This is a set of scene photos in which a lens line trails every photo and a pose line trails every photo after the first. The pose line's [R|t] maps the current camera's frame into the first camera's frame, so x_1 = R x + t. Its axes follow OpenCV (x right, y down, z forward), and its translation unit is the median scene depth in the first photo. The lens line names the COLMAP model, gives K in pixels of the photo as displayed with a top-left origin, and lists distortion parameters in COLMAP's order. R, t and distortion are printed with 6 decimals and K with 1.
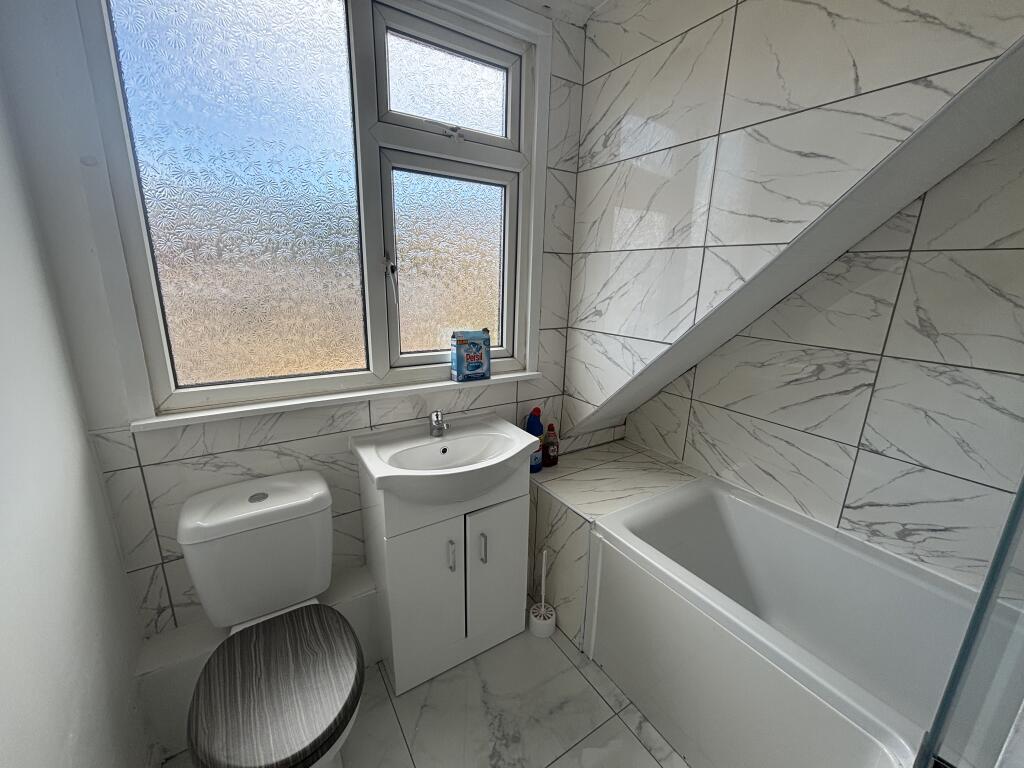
lens RADIAL K [[414.5, 0, 512.2], [0, 414.5, 383.8], [0, 0, 1]] dist [0.001558, 0.000412]
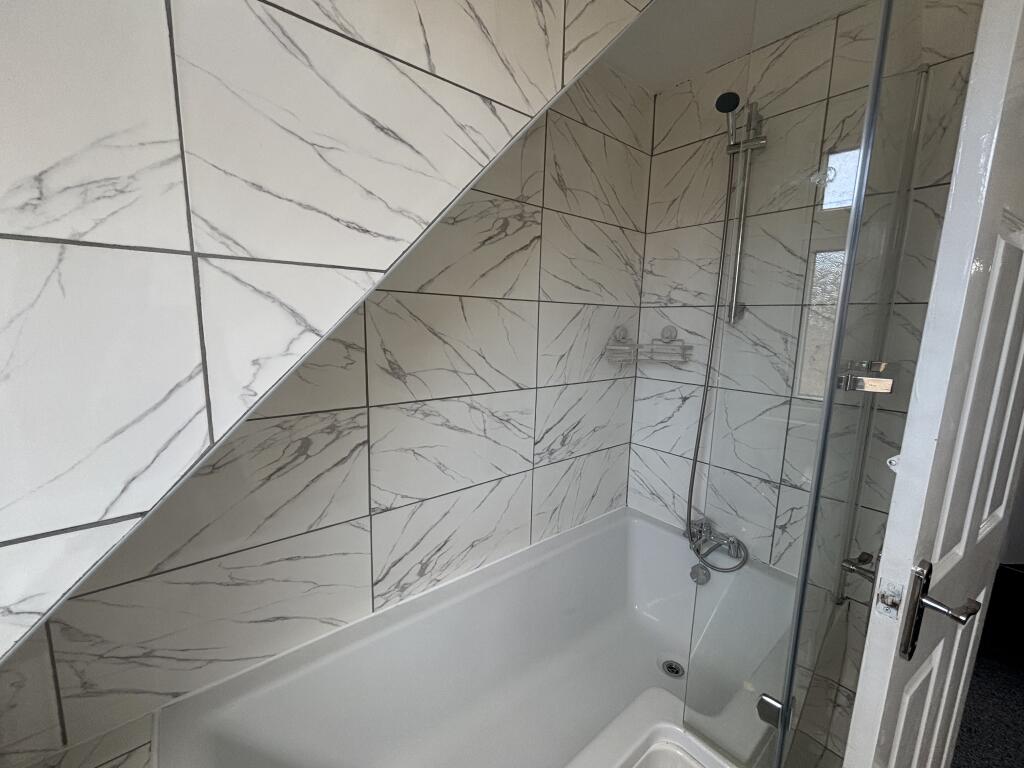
lens RADIAL K [[414.5, 0, 511.2], [0, 414.5, 382.6], [0, 0, 1]] dist [0.001558, 0.000412]
pose [[-0.104886, -0.178482, 0.978337, 0.026941], [0.229563, 0.952849, 0.198443, -0.238357], [-0.967626, 0.245404, -0.058968, 0.815833]]
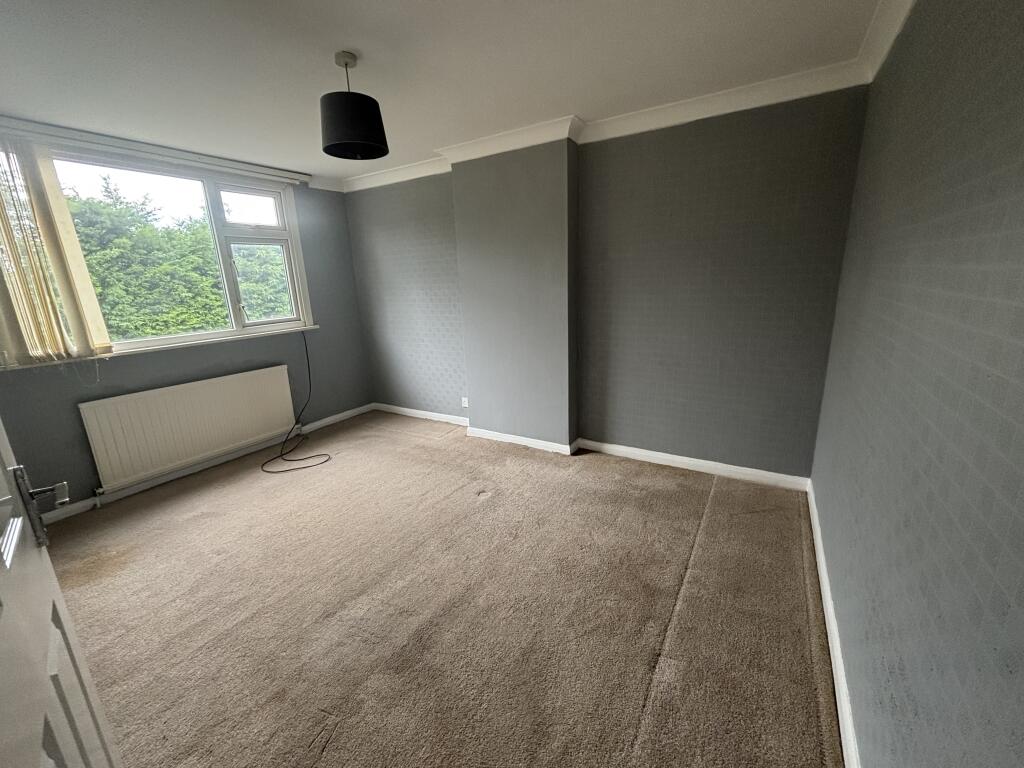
lens RADIAL K [[414.5, 0, 509.1], [0, 414.5, 383.8], [0, 0, 1]] dist [0.001558, 0.000412]
pose [[0.906270, -0.149948, 0.395208, 0.056882], [0.151887, 0.988040, 0.026578, 0.243709], [-0.394467, 0.035940, 0.918207, -0.910869]]
